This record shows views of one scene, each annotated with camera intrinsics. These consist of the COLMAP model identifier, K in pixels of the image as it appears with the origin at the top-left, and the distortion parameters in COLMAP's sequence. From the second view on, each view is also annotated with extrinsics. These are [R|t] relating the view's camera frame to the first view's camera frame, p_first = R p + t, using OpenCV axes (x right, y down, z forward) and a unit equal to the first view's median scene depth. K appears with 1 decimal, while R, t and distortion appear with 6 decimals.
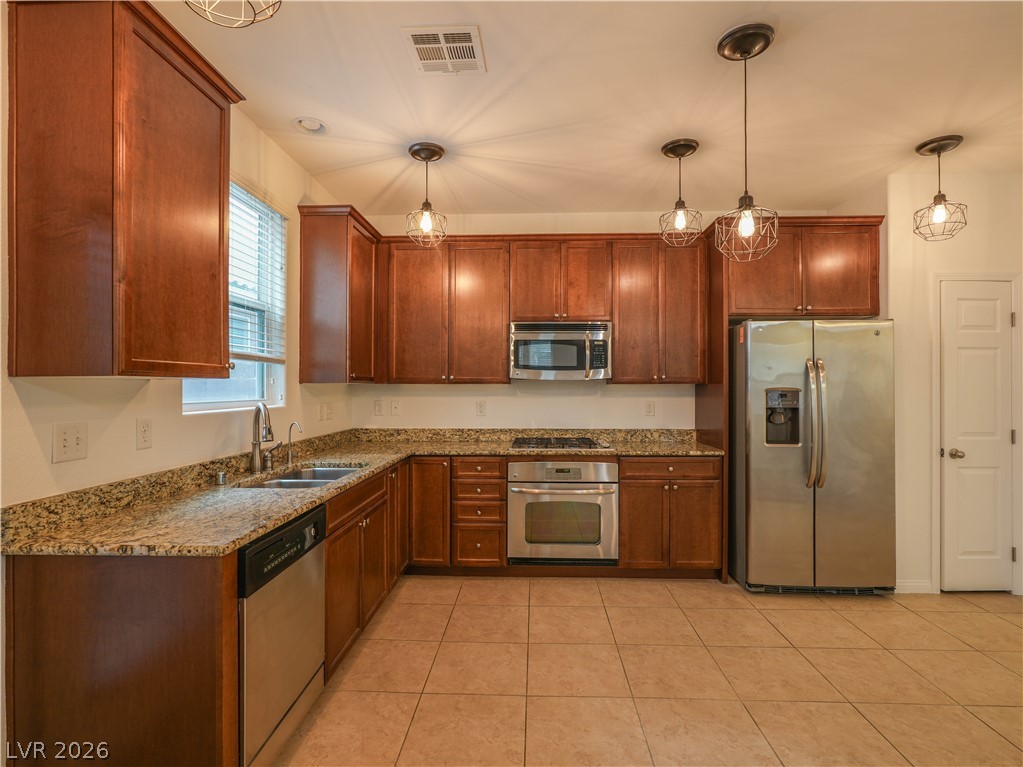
lens RADIAL K [[516.5, 0, 507.5], [0, 516.5, 385.2], [0, 0, 1]] dist [-0.015018, 0.010834]
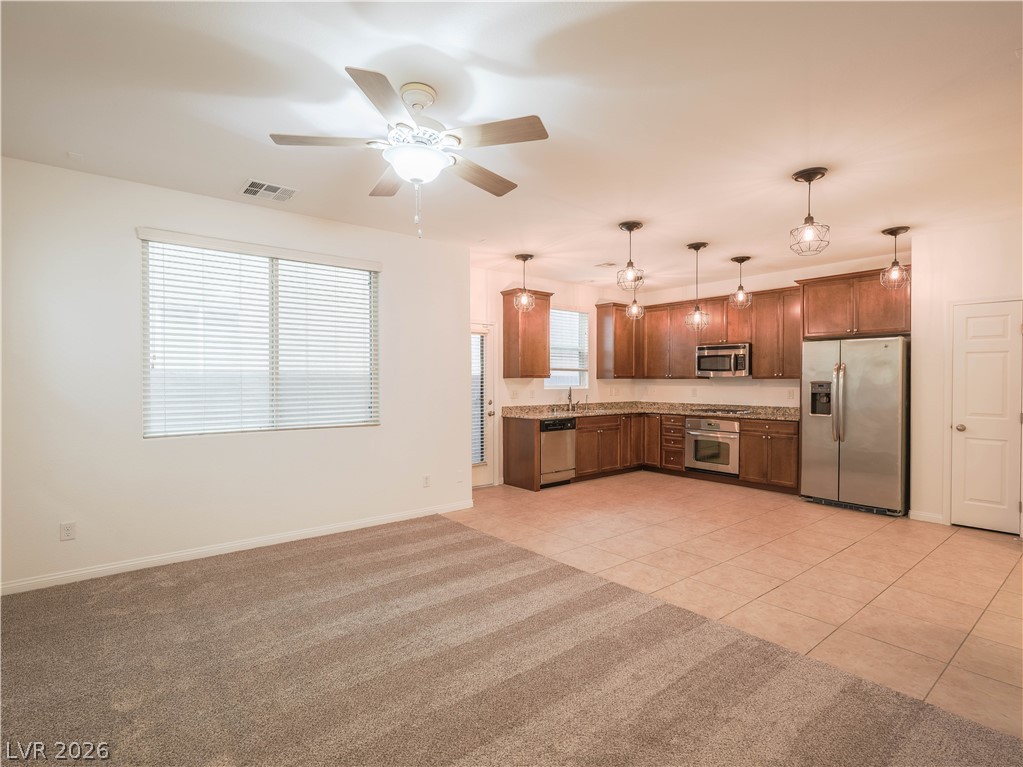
lens RADIAL K [[516.5, 0, 516.0], [0, 516.5, 385.7], [0, 0, 1]] dist [-0.015018, 0.010834]
pose [[0.665978, 0.007424, -0.745934, 1.116639], [0.002910, 0.999917, 0.012551, -0.004433], [0.745965, -0.010529, 0.665902, -0.866599]]
